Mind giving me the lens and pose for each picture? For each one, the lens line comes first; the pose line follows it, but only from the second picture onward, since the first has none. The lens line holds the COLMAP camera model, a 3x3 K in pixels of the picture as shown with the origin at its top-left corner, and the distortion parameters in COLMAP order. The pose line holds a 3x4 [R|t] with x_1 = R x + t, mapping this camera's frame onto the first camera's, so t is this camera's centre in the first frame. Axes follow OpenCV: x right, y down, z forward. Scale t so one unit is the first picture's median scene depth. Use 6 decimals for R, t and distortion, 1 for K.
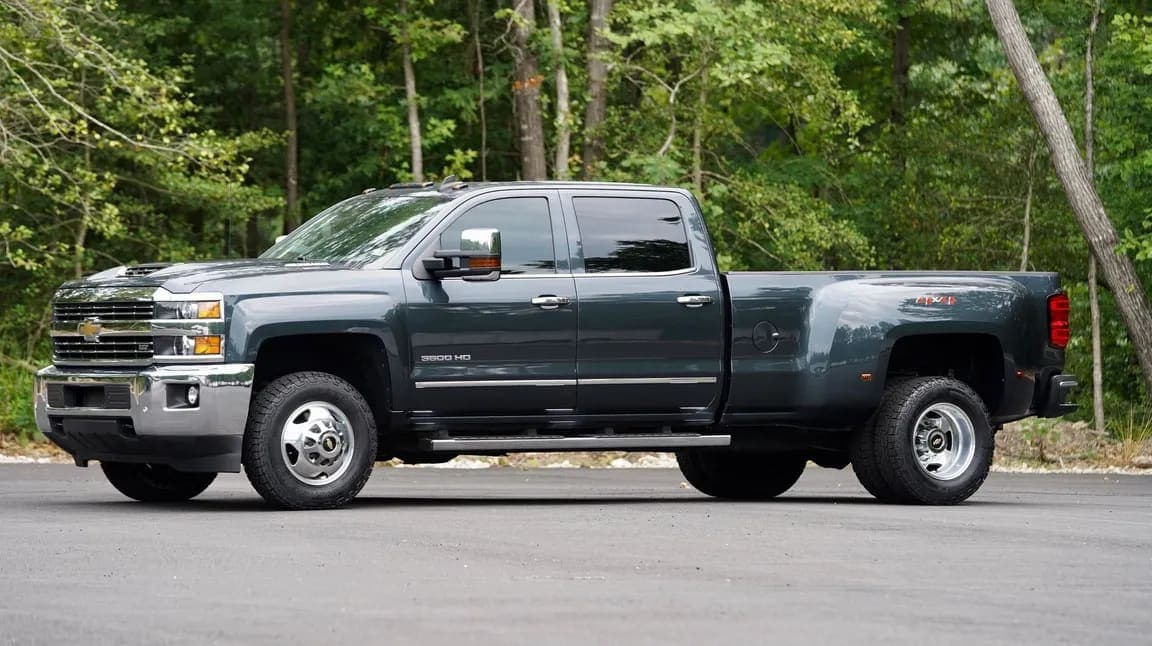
lens RADIAL K [[4447.5, 0, 576.0], [0, 4447.5, 323.0], [0, 0, 1]] dist [0.519803, 4.216843]
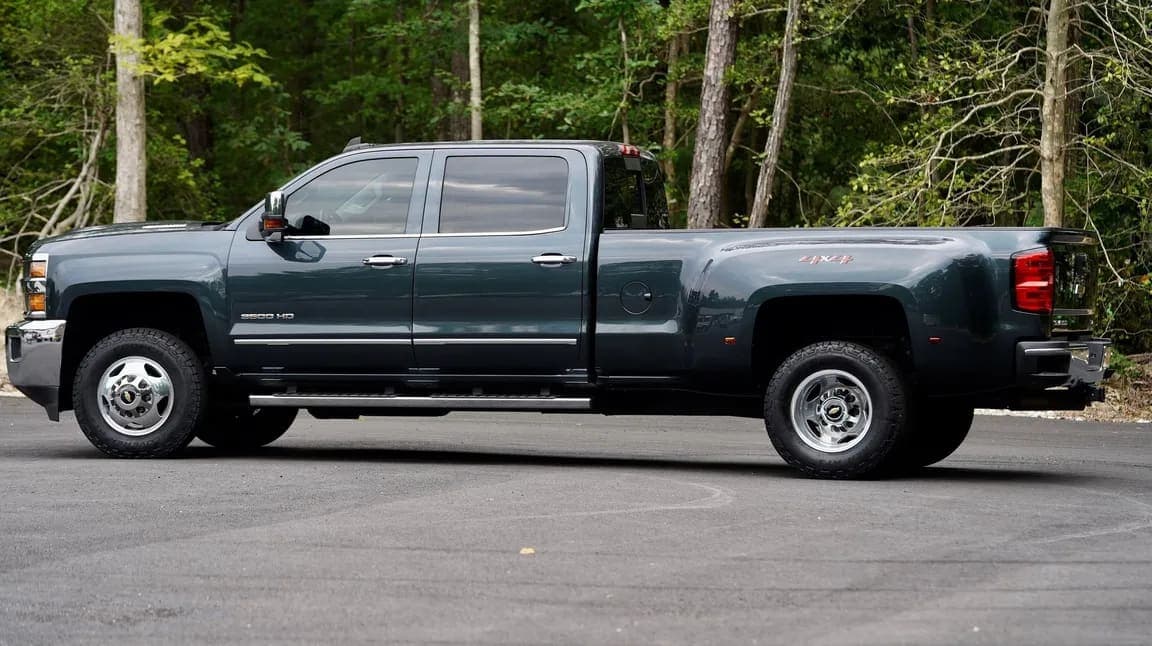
lens RADIAL K [[4533.2, 0, 576.0], [0, 4533.2, 323.0], [0, 0, 1]] dist [0.673851, 1.552821]
pose [[0.668675, 0.010571, -0.743480, 0.815529], [-0.000841, 0.999909, 0.013461, -0.004921], [0.743555, -0.008376, 0.668623, 0.354327]]
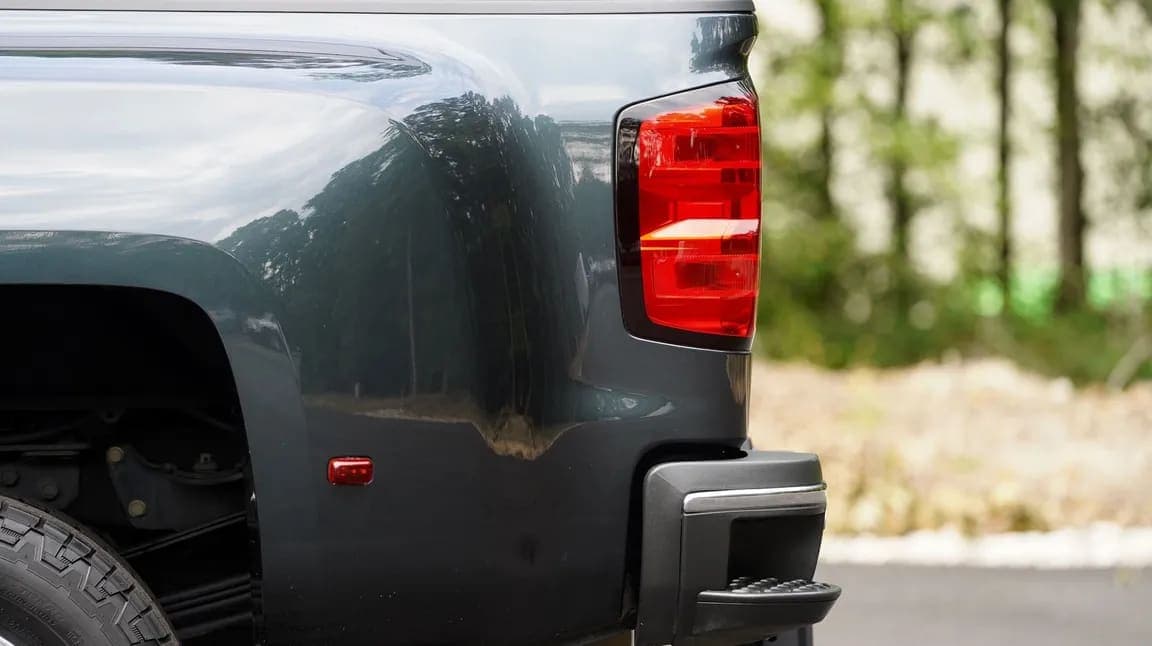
lens RADIAL K [[4447.5, 0, 576.0], [0, 4447.5, 323.0], [0, 0, 1]] dist [0.519803, 4.216843]
pose [[0.860177, 0.023100, -0.509473, 0.241978], [-0.000869, 0.999039, 0.043831, -0.005706], [0.509996, -0.037260, 0.859370, 0.899184]]
